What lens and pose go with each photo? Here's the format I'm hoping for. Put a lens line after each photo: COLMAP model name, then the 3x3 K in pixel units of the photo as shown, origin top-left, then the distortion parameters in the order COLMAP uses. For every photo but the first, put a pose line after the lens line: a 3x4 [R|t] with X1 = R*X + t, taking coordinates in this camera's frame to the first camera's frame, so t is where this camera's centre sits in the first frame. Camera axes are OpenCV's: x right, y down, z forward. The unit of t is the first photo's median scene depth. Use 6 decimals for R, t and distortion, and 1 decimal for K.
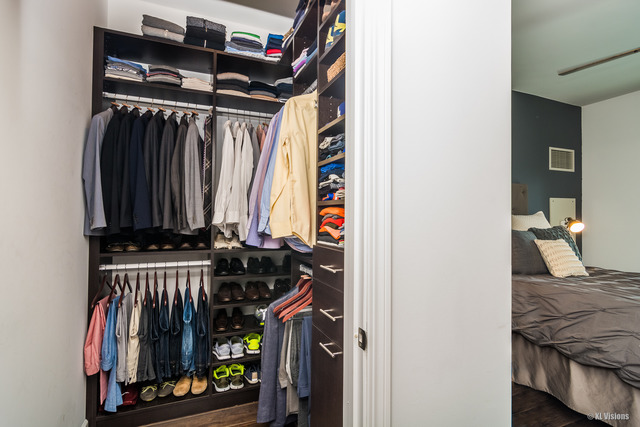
lens RADIAL K [[318.5, 0, 320.4], [0, 318.5, 211.5], [0, 0, 1]] dist [-0.000303, 0.000480]
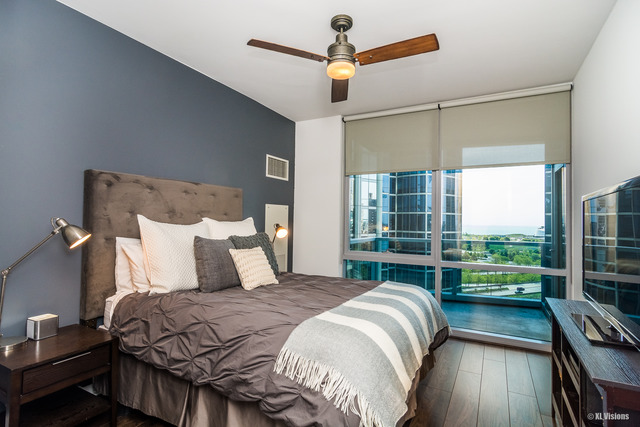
lens RADIAL K [[325.3, 0, 320.0], [0, 325.3, 213.5], [0, 0, 1]] dist [-0.000571, -0.000043]
pose [[0.777419, 0.020038, 0.628663, 0.295205], [-0.020366, 0.999770, -0.006680, -0.013877], [-0.628653, -0.007610, 0.777649, 0.119837]]
